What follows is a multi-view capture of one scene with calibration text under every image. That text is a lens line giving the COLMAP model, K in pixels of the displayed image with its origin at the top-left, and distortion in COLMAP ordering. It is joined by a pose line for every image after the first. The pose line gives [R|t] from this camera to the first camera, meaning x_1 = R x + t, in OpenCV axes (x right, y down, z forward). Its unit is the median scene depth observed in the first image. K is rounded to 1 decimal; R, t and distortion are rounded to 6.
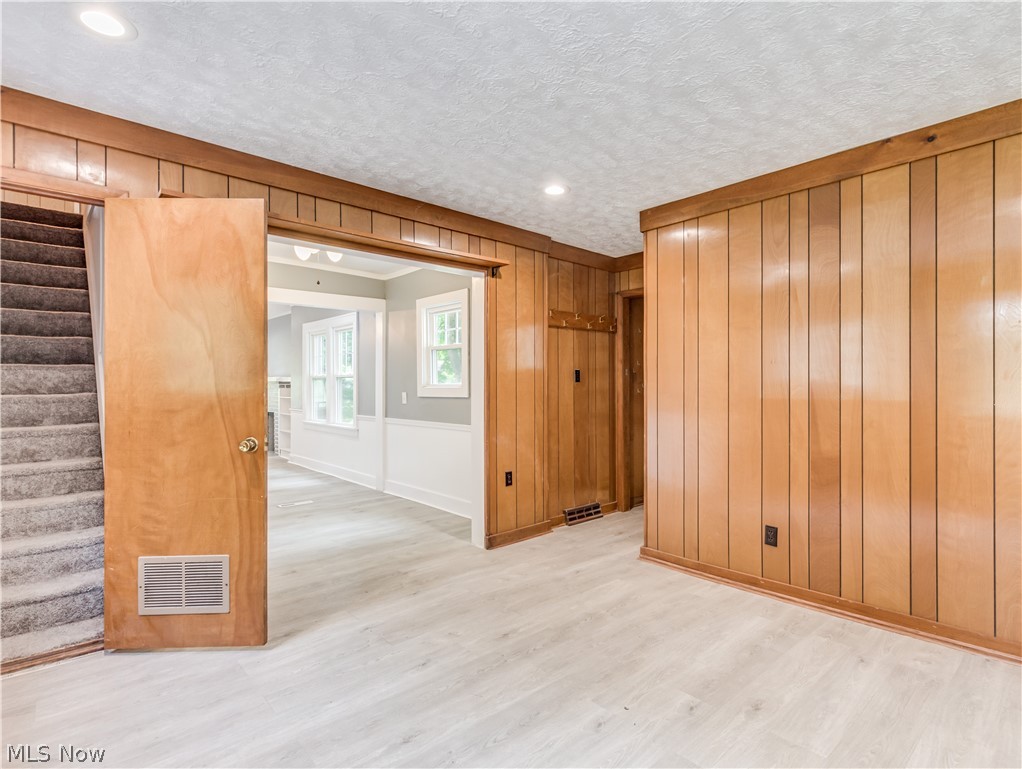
lens RADIAL K [[528.5, 0, 498.3], [0, 528.5, 384.0], [0, 0, 1]] dist [-0.001894, -0.000569]
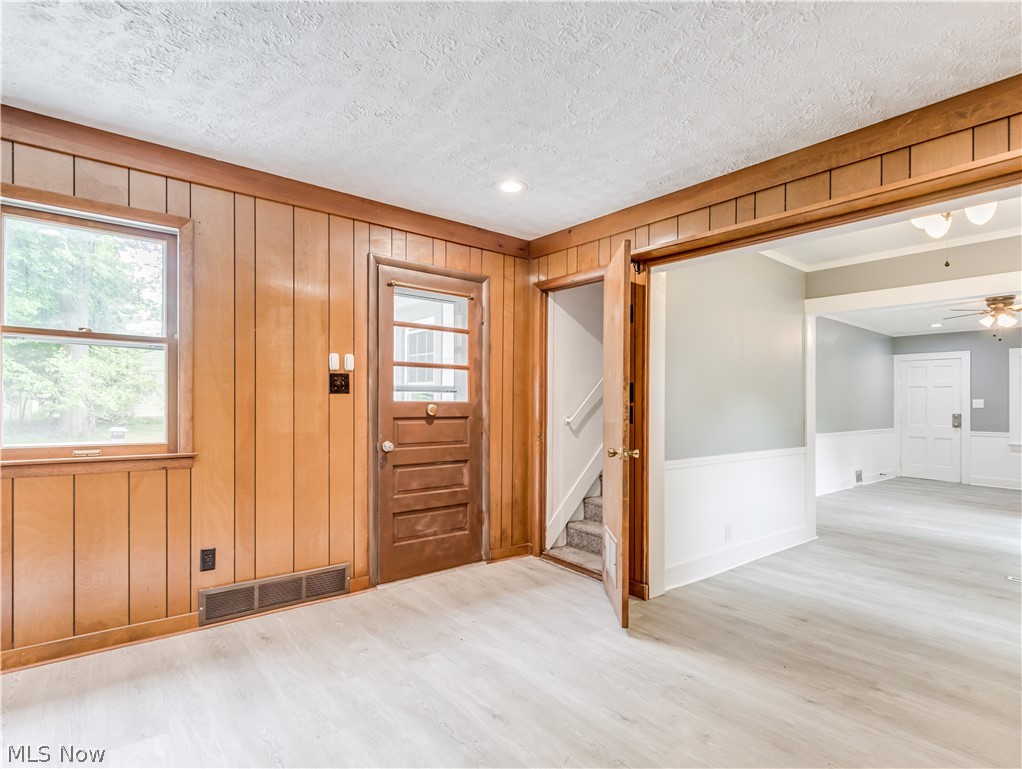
lens RADIAL K [[528.5, 0, 498.3], [0, 528.5, 384.0], [0, 0, 1]] dist [-0.001894, -0.000569]
pose [[-0.062527, -0.026513, -0.997691, 0.611847], [-0.001895, 0.999648, -0.026446, -0.004825], [0.998041, 0.000237, -0.062556, 0.669061]]
